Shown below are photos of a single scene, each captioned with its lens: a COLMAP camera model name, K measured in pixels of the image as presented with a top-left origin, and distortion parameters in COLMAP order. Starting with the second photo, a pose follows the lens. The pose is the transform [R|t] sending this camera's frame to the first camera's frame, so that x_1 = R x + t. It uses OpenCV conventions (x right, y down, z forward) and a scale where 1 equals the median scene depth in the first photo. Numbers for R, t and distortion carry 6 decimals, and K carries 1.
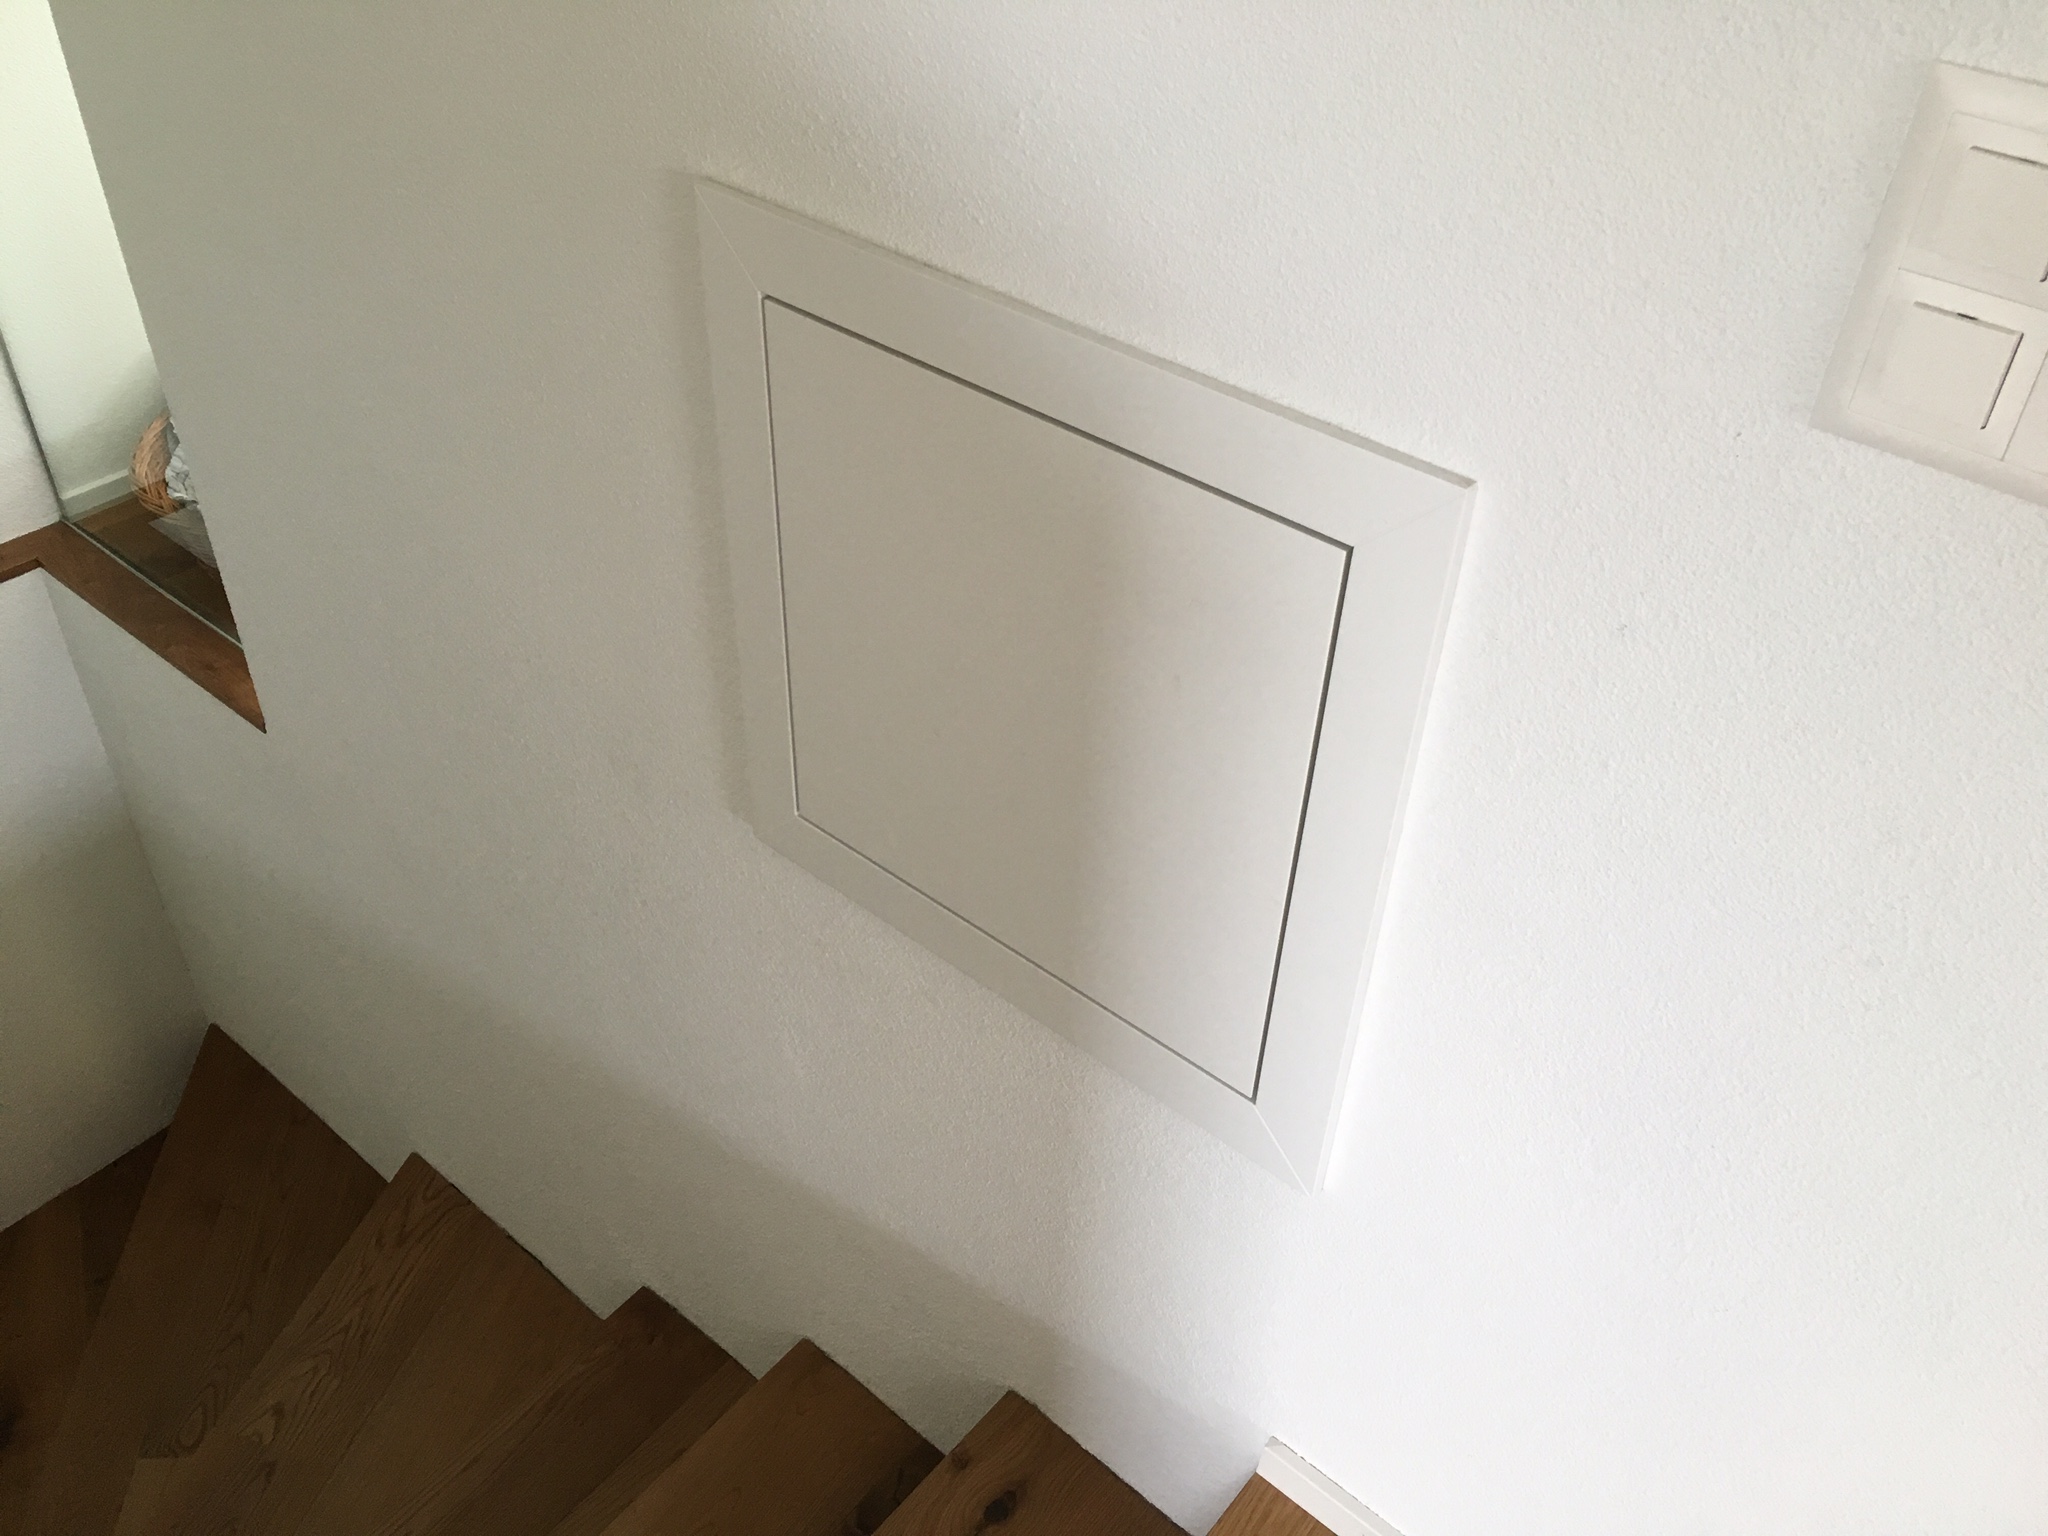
lens RADIAL K [[1755.2, 0, 1024.0], [0, 1755.2, 768.0], [0, 0, 1]] dist [0.085803, -0.146450]
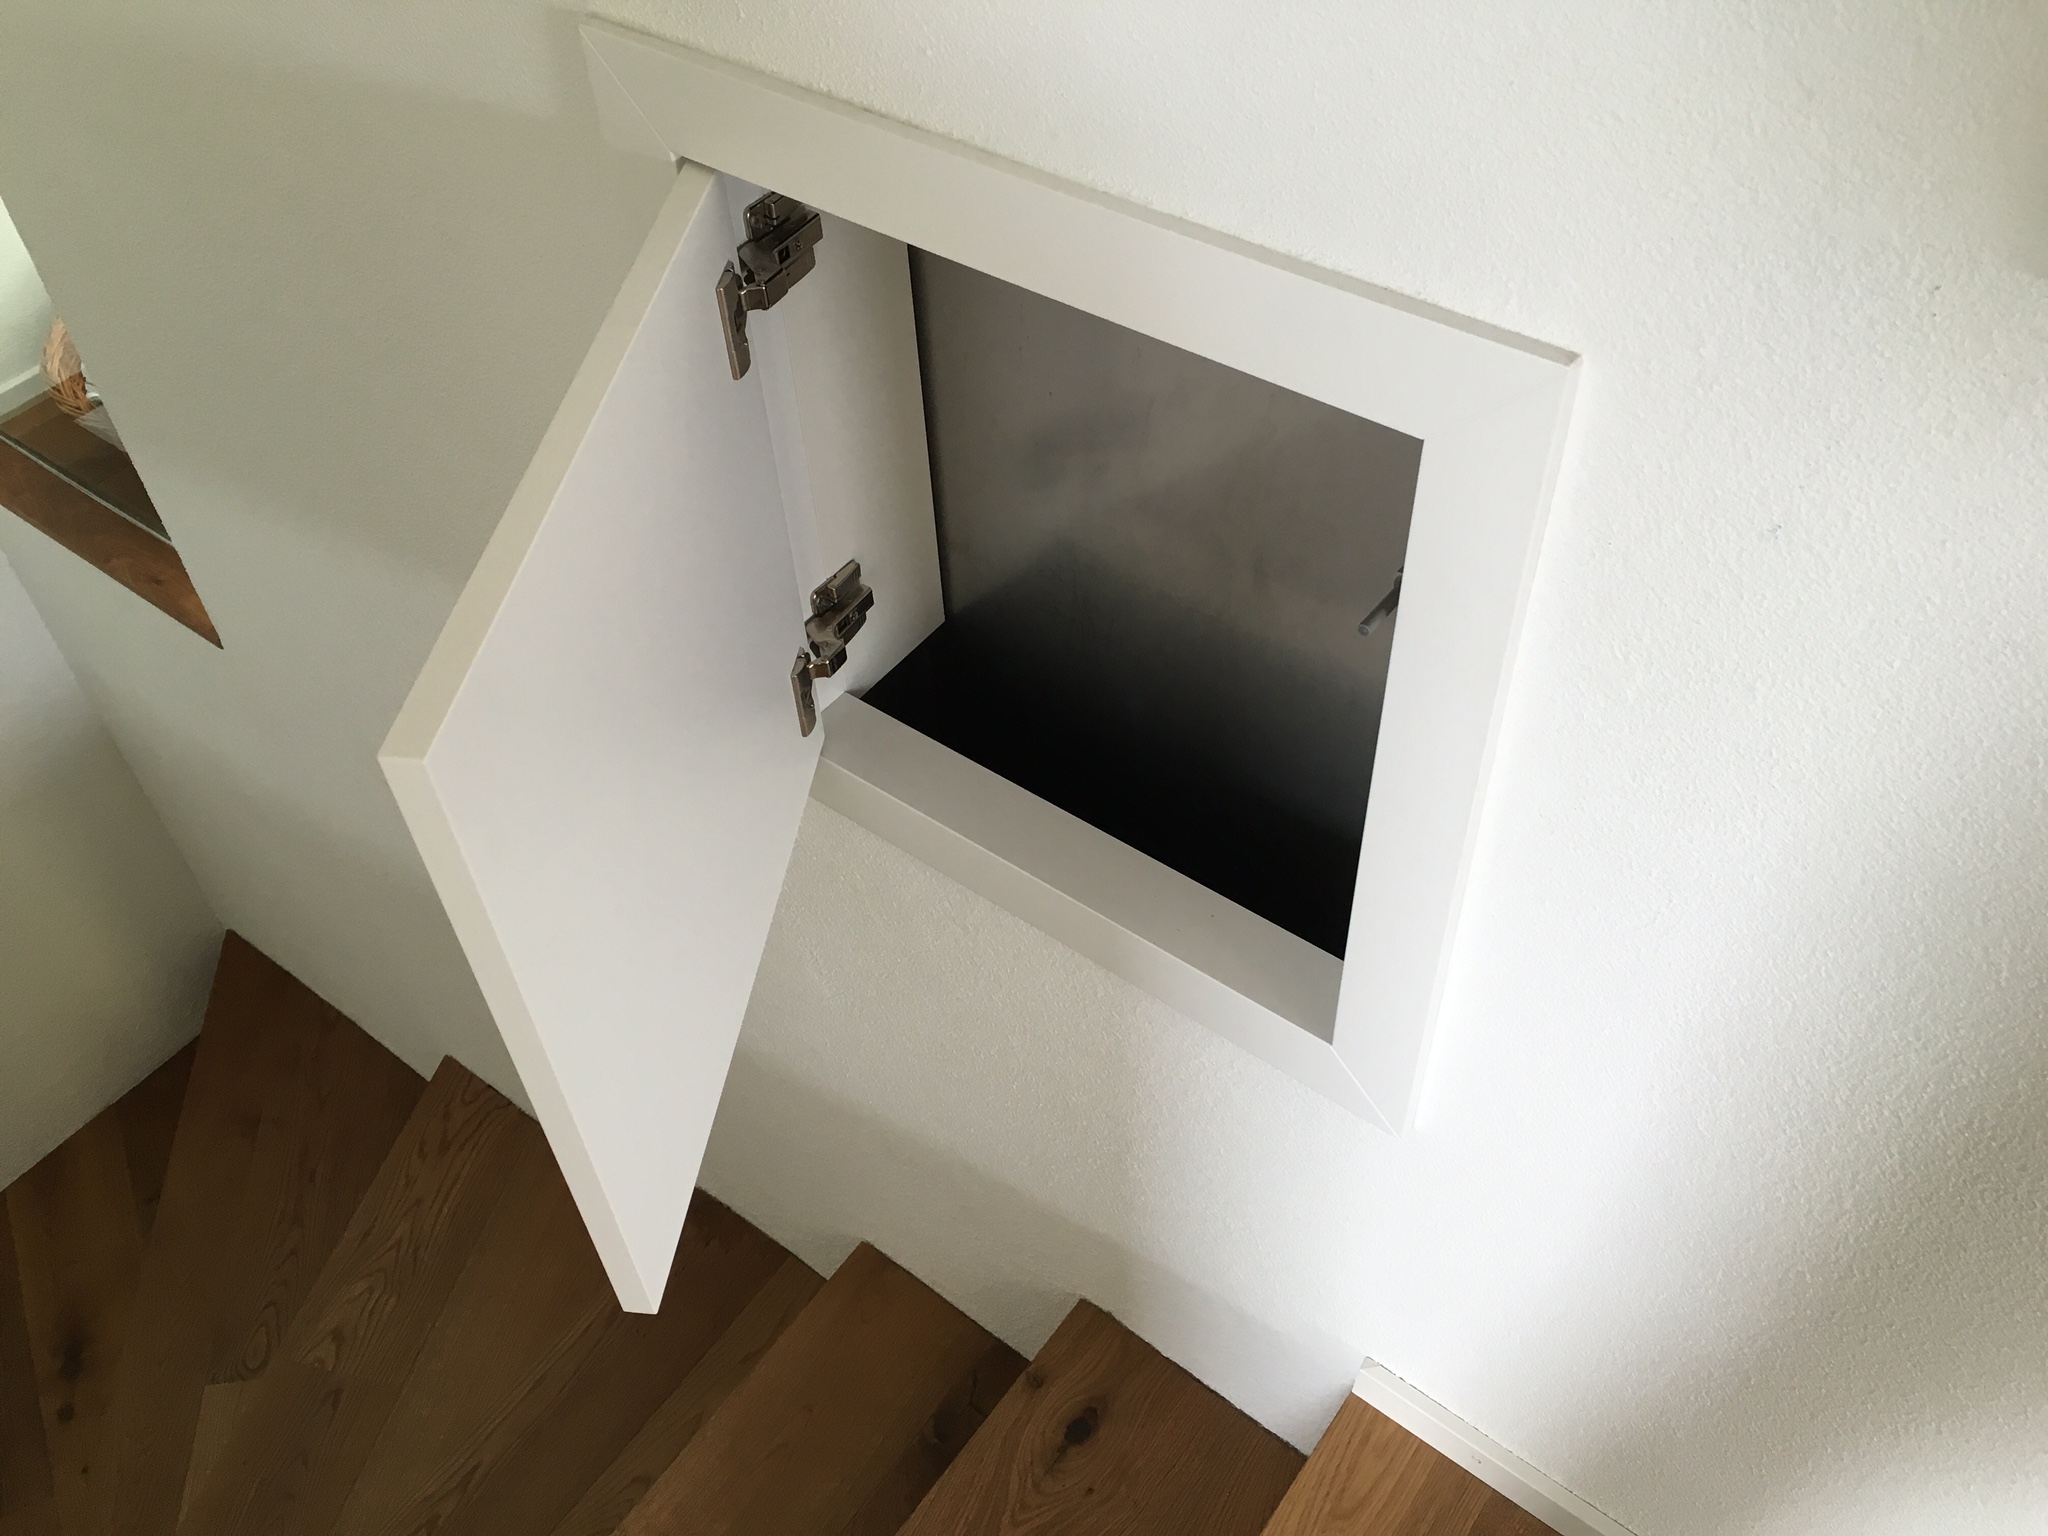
lens RADIAL K [[1755.2, 0, 1024.0], [0, 1755.2, 768.0], [0, 0, 1]] dist [0.085803, -0.146450]
pose [[0.996302, -0.083086, -0.021882, 0.008482], [0.085223, 0.988006, 0.128771, -0.080760], [0.010921, -0.130160, 0.991433, 0.149097]]
